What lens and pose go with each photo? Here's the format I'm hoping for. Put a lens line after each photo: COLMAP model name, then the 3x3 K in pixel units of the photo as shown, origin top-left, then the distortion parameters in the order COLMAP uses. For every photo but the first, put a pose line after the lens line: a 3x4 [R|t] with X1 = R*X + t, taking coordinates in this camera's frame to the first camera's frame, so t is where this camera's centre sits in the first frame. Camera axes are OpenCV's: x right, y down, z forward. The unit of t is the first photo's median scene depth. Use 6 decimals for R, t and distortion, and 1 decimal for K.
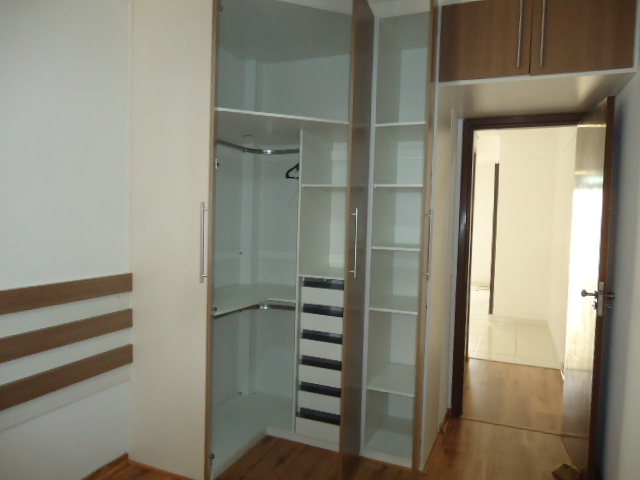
lens RADIAL K [[465.0, 0, 320.0], [0, 465.0, 240.0], [0, 0, 1]] dist [-0.003842, -0.002829]
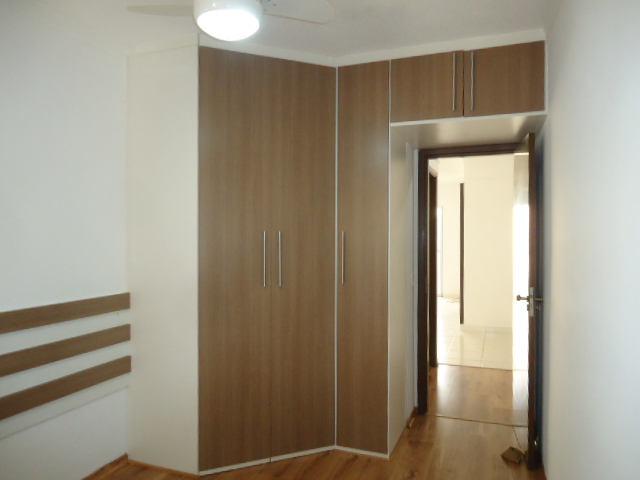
lens RADIAL K [[465.0, 0, 320.0], [0, 465.0, 240.0], [0, 0, 1]] dist [-0.003842, -0.002829]
pose [[0.998999, -0.025716, 0.036604, 0.020944], [0.027164, 0.998845, -0.039625, 0.001063], [-0.035543, 0.040580, 0.998544, -0.141946]]
